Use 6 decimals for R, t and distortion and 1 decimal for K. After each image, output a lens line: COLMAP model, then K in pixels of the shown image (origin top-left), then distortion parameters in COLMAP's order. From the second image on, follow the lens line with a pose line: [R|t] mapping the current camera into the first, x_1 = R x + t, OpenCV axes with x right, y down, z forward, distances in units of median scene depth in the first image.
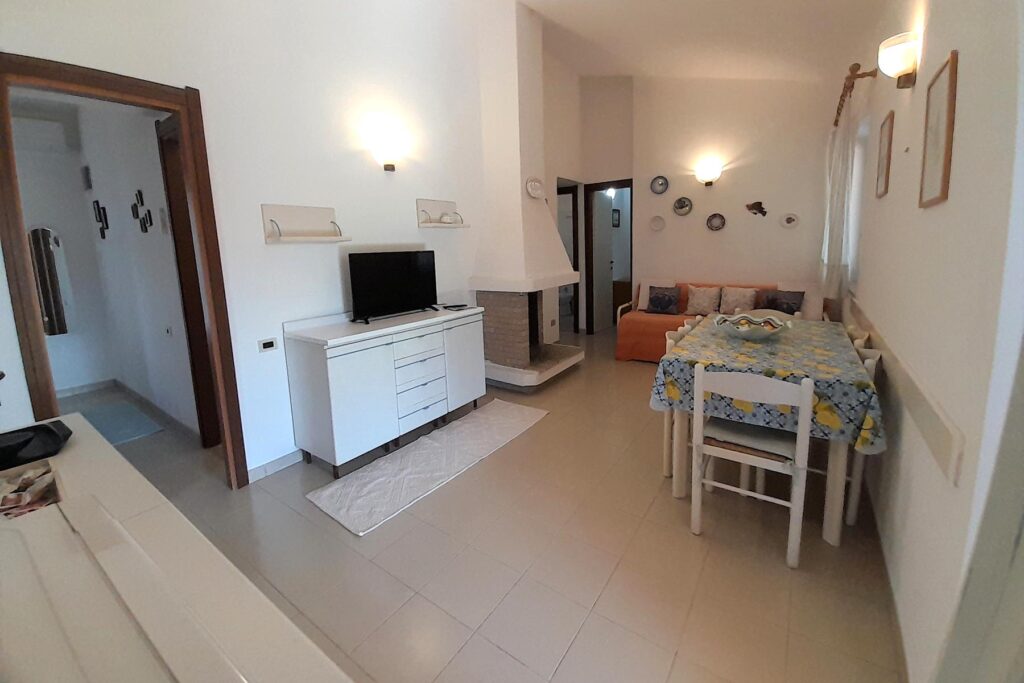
lens RADIAL K [[402.8, 0, 515.4], [0, 402.8, 297.2], [0, 0, 1]] dist [-0.000111, -0.000018]
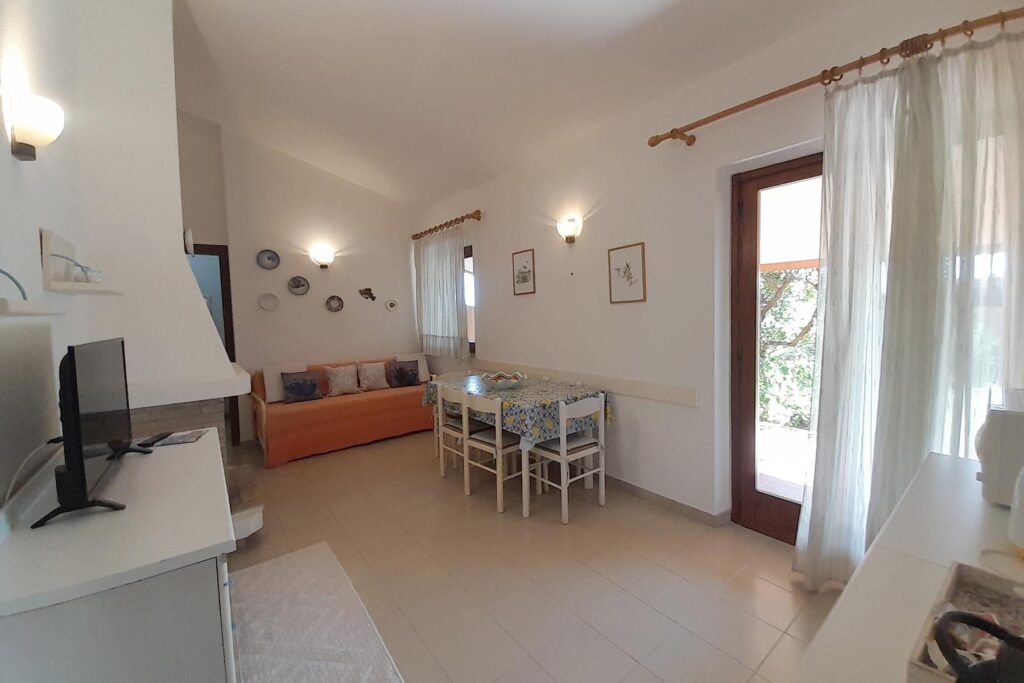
lens RADIAL K [[406.1, 0, 512.0], [0, 406.1, 341.5], [0, 0, 1]] dist [0.000345, 0.000031]
pose [[0.282524, -0.043094, 0.958292, -0.392792], [0.137480, 0.990496, 0.004010, -0.032083], [-0.949357, 0.130613, 0.285763, 0.285231]]
